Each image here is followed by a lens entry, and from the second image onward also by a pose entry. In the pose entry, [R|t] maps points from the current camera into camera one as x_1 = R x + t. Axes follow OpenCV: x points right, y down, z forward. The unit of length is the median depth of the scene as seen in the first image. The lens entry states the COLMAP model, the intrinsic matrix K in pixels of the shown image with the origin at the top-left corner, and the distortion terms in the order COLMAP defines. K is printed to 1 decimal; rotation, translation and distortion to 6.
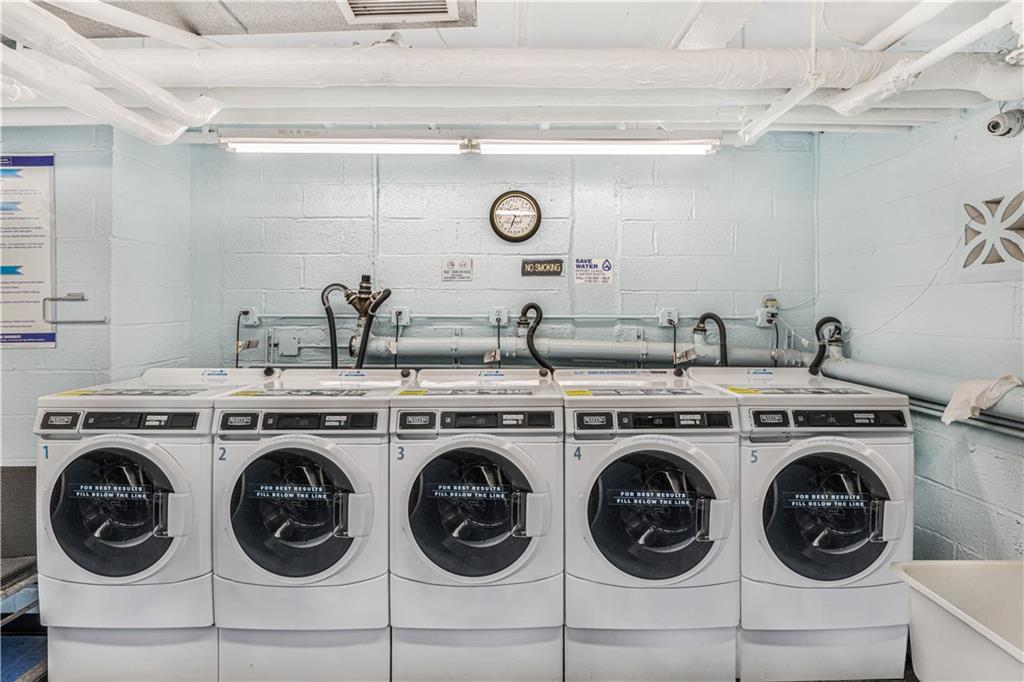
lens RADIAL K [[503.8, 0, 513.0], [0, 503.8, 315.4], [0, 0, 1]] dist [0.012516, -0.001678]
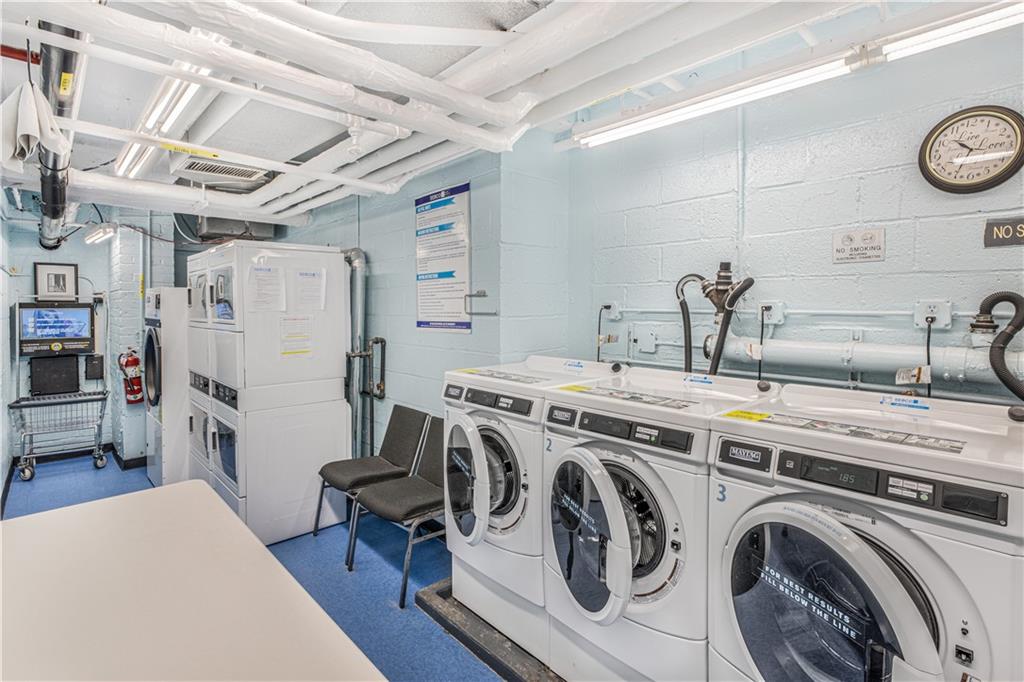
lens RADIAL K [[503.8, 0, 510.3], [0, 503.8, 317.0], [0, 0, 1]] dist [0.012516, -0.001678]
pose [[0.686643, 0.017970, -0.726773, 0.072887], [-0.009583, 0.999831, 0.015667, 0.000822], [0.726932, -0.003793, 0.686699, 0.175360]]
